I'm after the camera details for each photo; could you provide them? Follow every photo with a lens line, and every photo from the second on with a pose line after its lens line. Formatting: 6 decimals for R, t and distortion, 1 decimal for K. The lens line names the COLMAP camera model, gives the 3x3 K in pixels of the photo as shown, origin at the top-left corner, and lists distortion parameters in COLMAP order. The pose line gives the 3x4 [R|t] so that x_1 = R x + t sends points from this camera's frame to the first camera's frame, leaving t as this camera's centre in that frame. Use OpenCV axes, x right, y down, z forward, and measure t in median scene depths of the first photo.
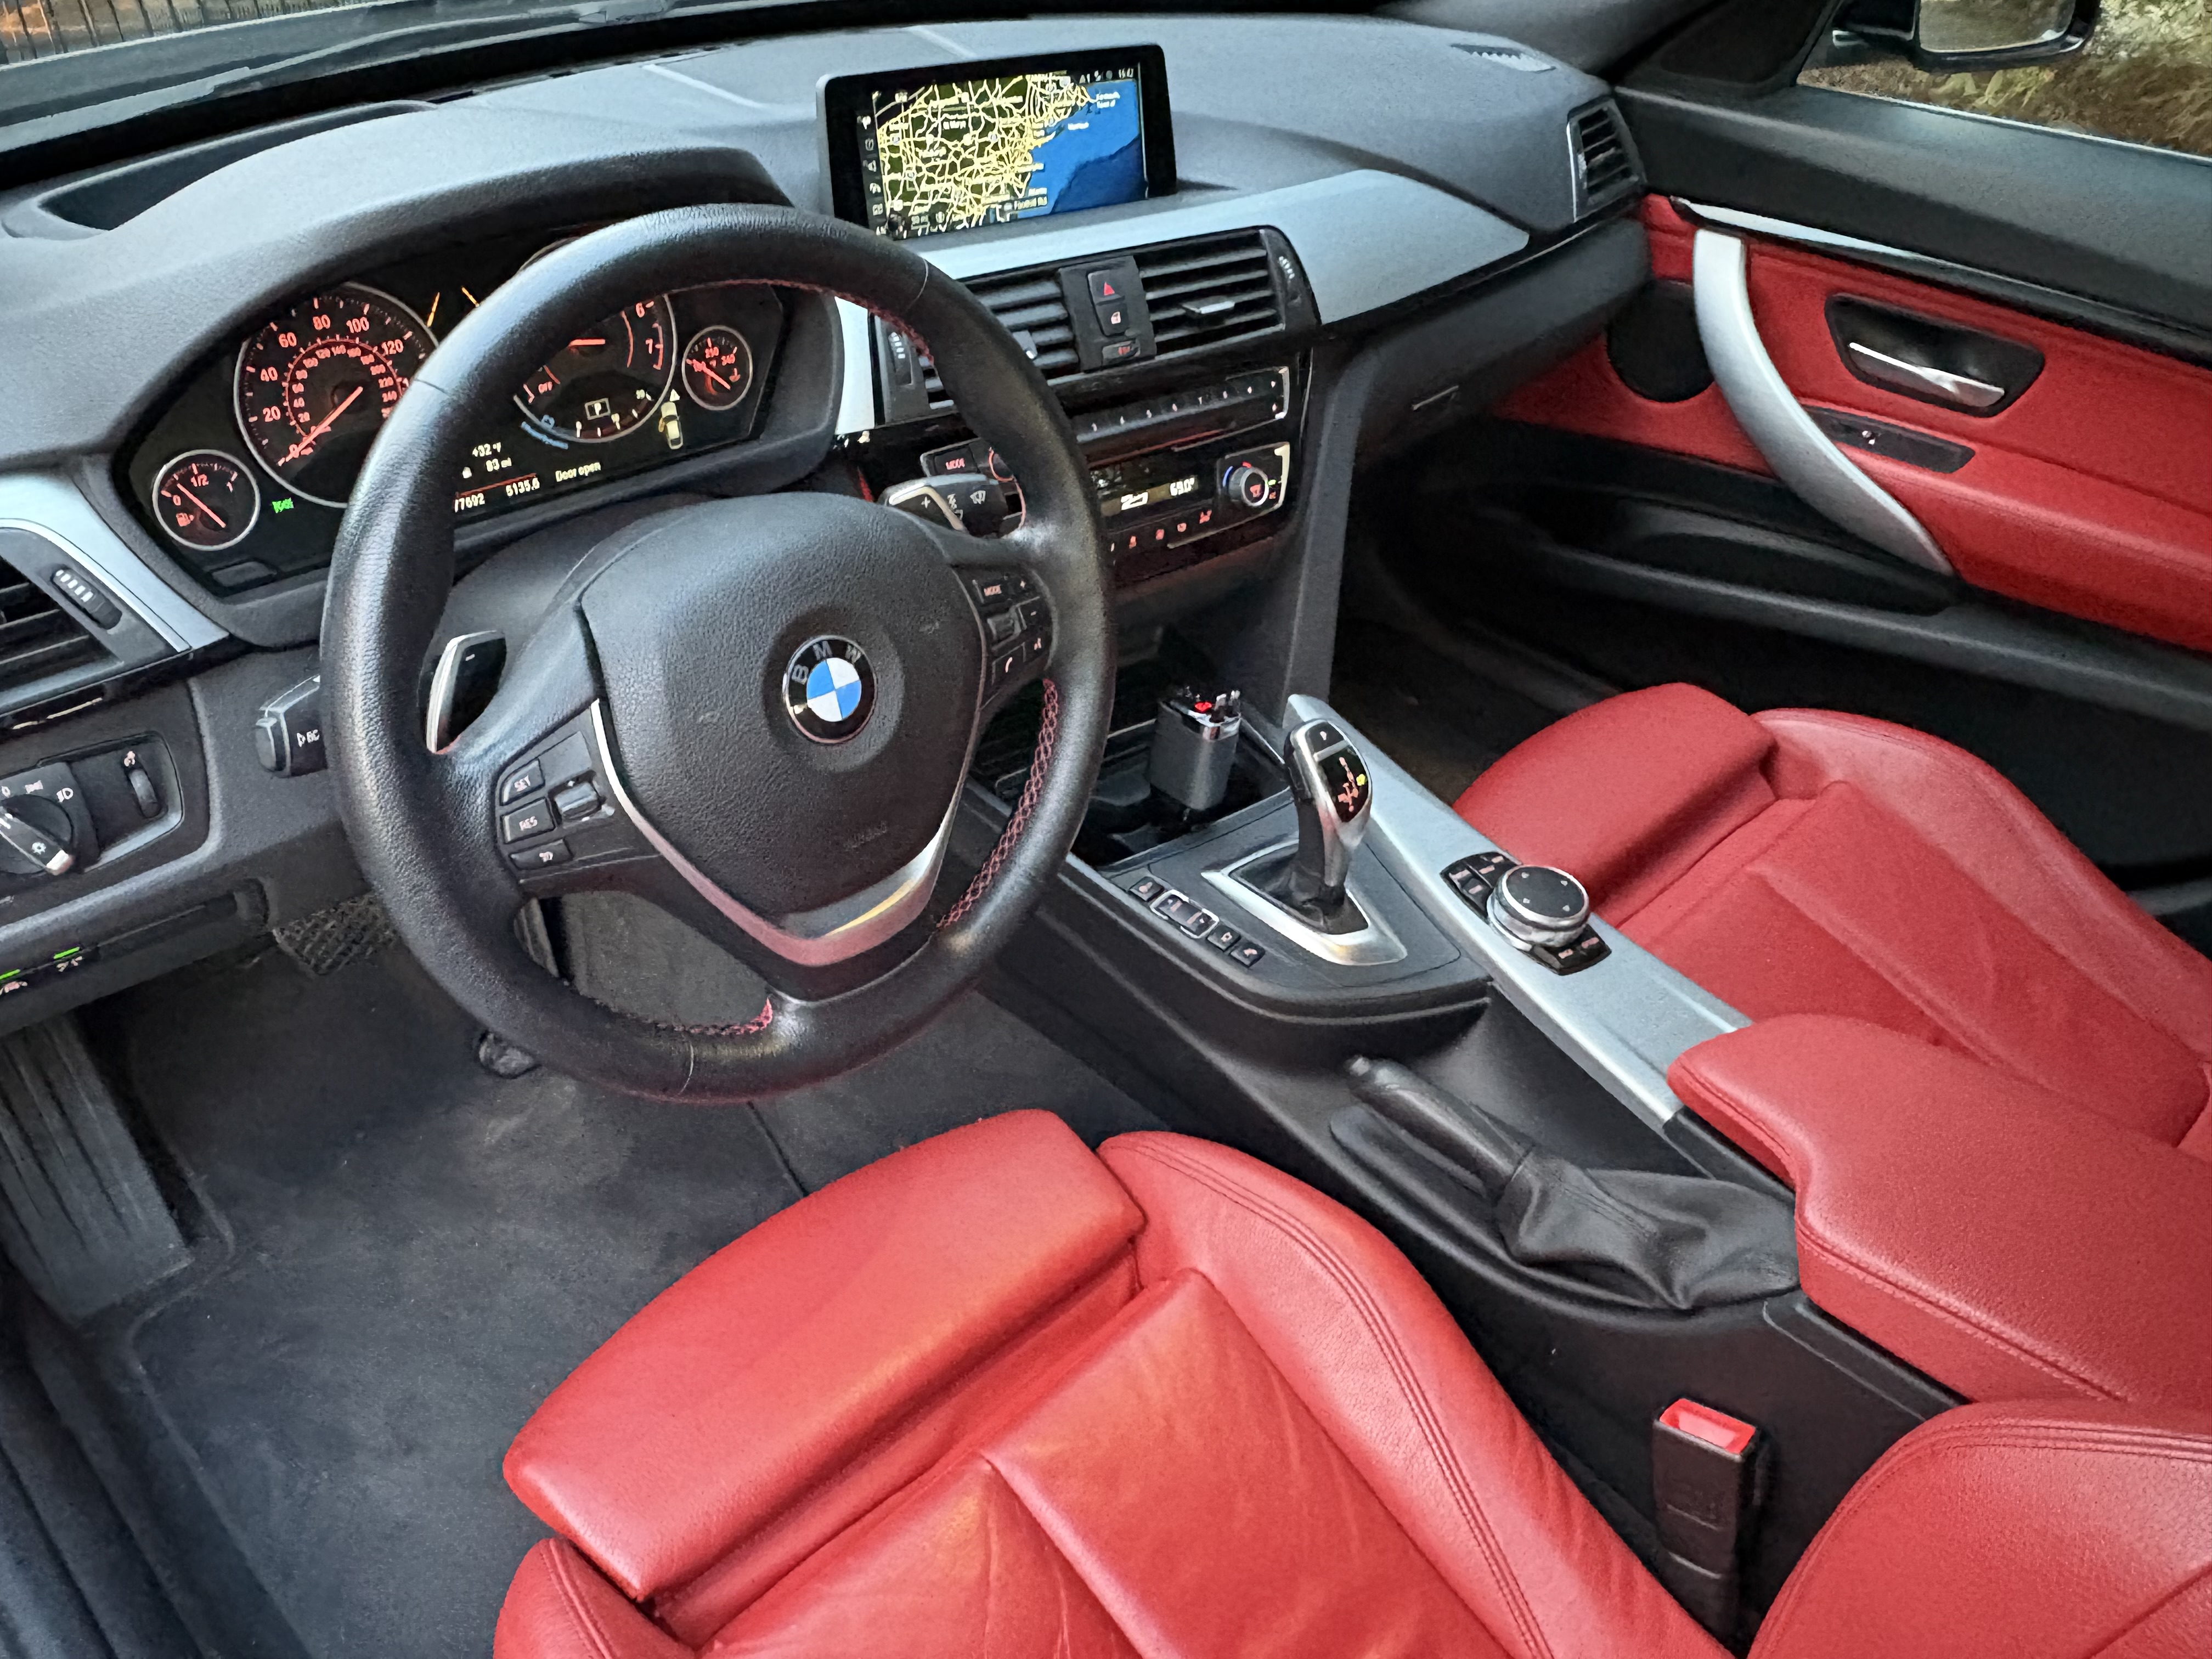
lens RADIAL K [[1657.7, 0, 1090.8], [0, 1657.7, 863.2], [0, 0, 1]] dist [0.004553, 0.005857]
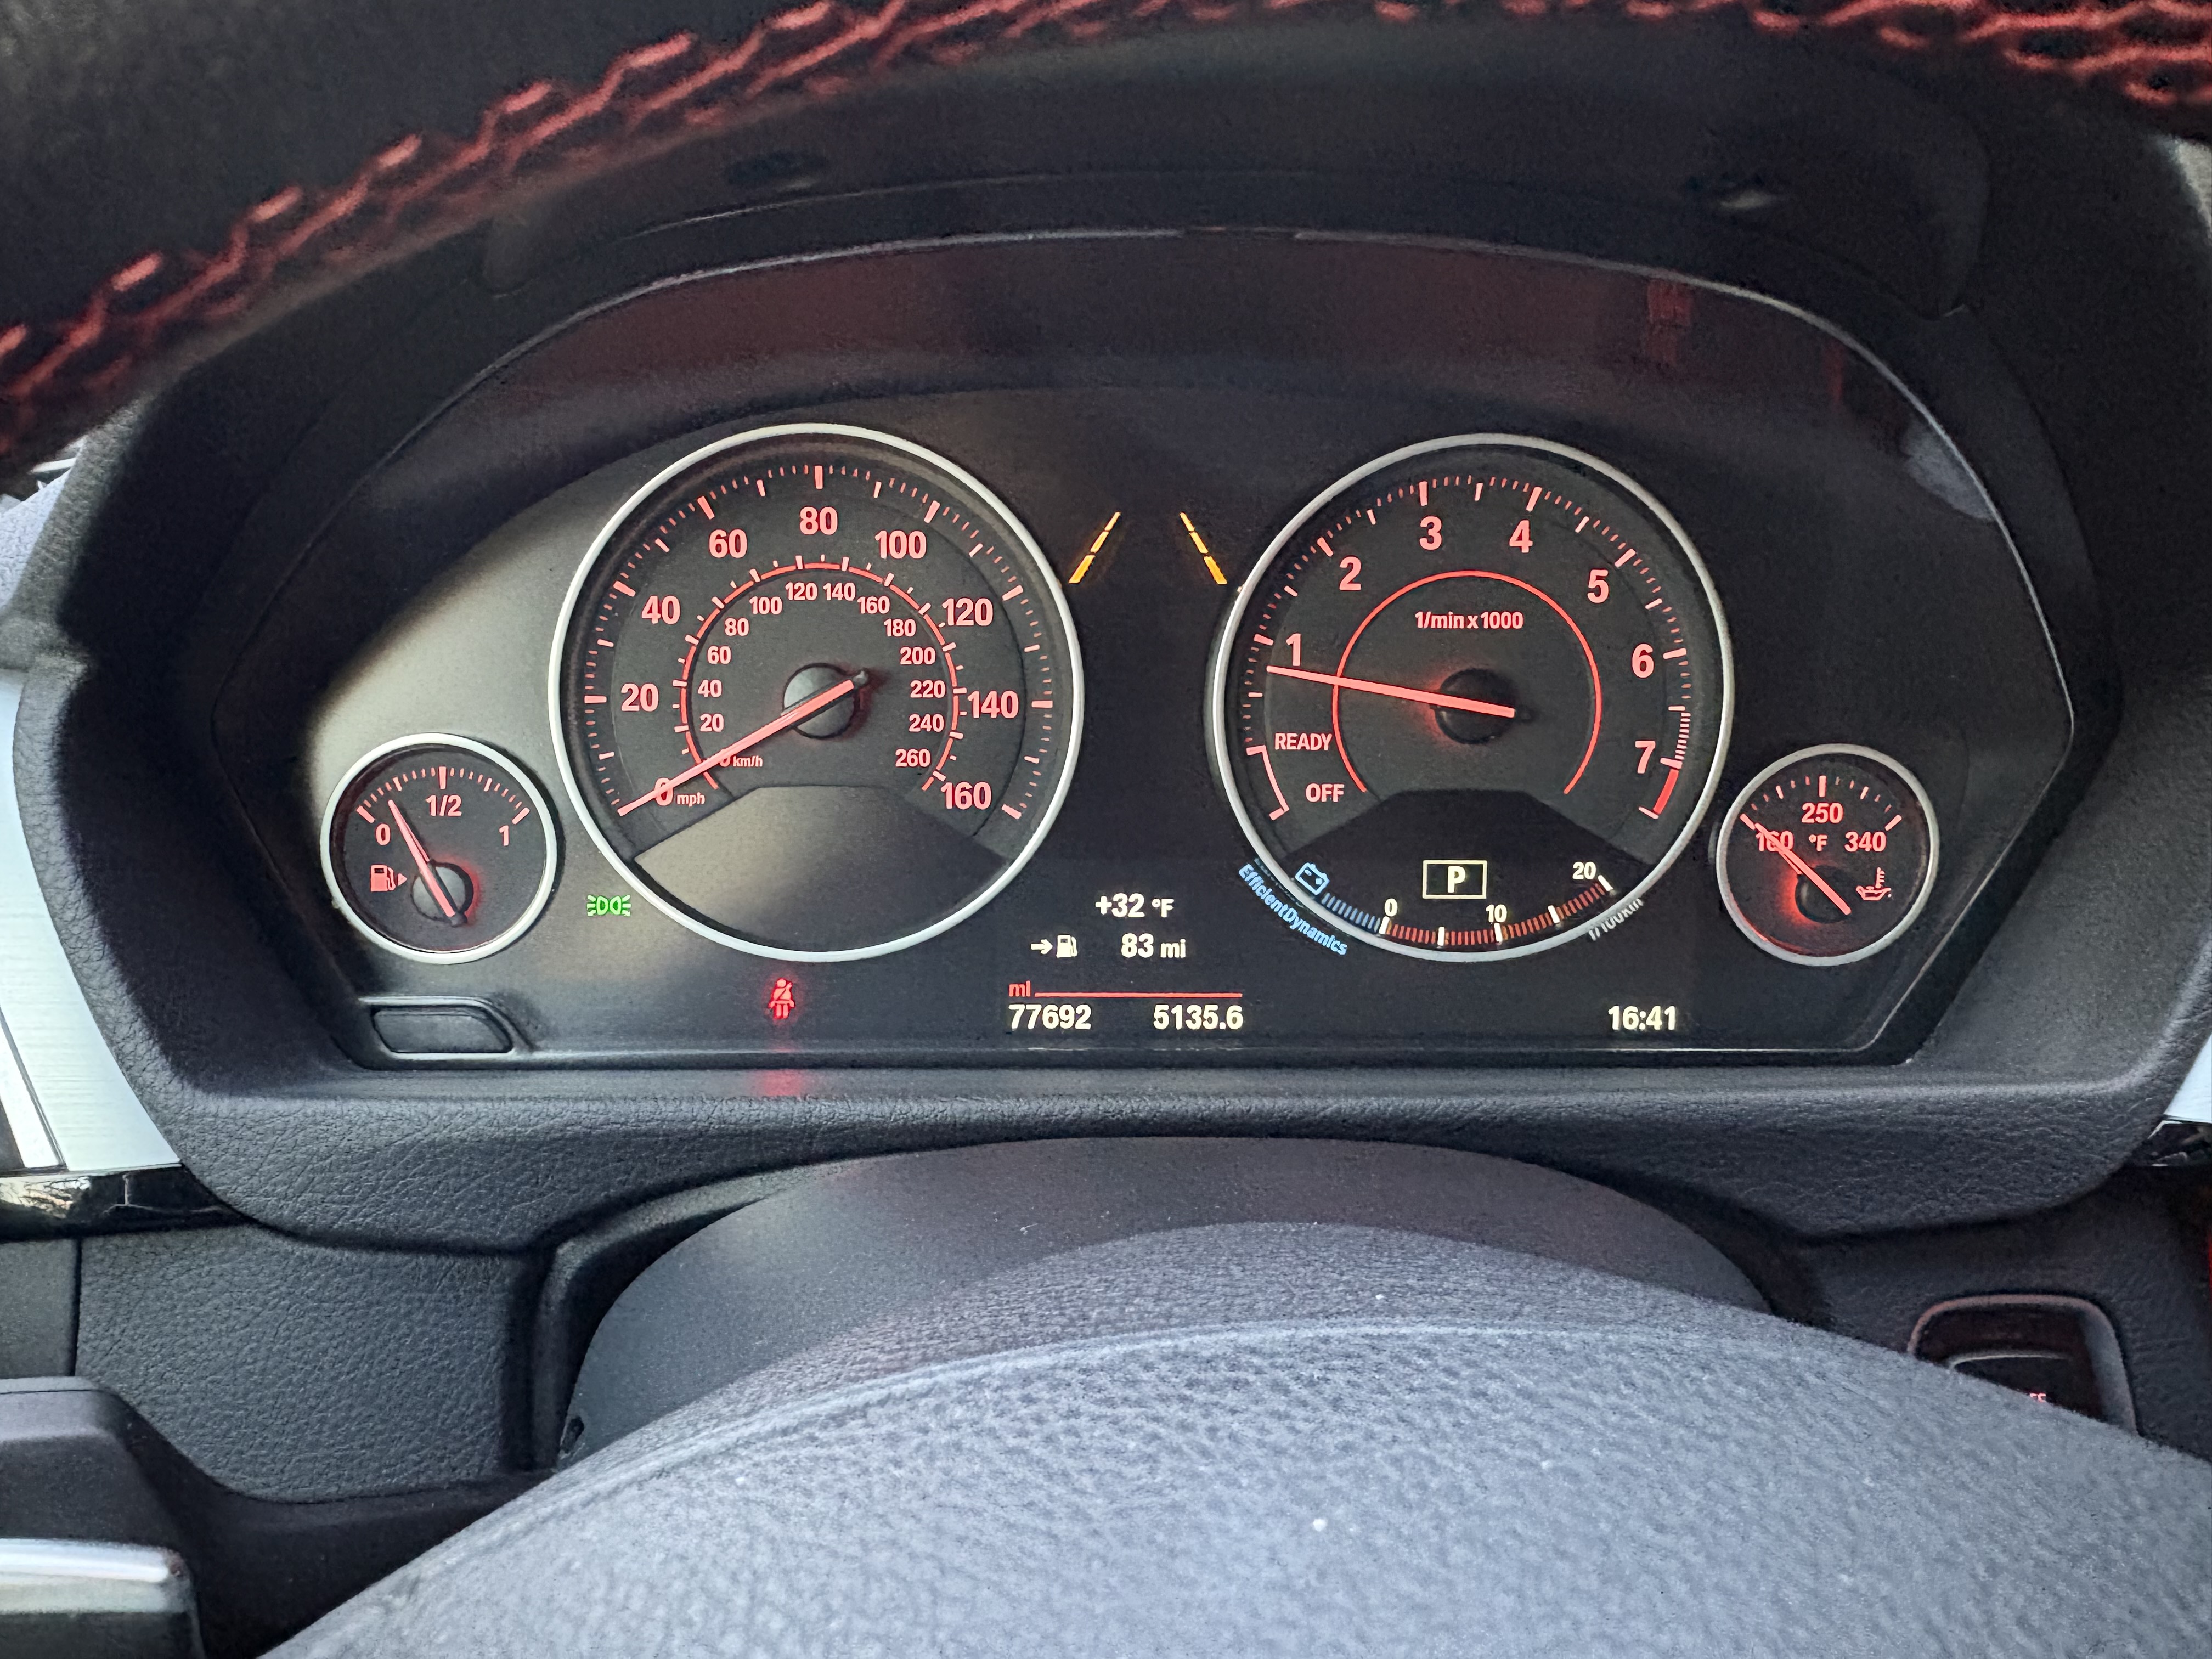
lens RADIAL K [[1657.7, 0, 1049.7], [0, 1657.7, 844.1], [0, 0, 1]] dist [0.004553, 0.005857]
pose [[0.736339, 0.170306, -0.654829, -0.104278], [-0.389075, 0.898366, -0.203861, -0.148357], [0.553557, 0.404888, 0.727763, 0.592946]]
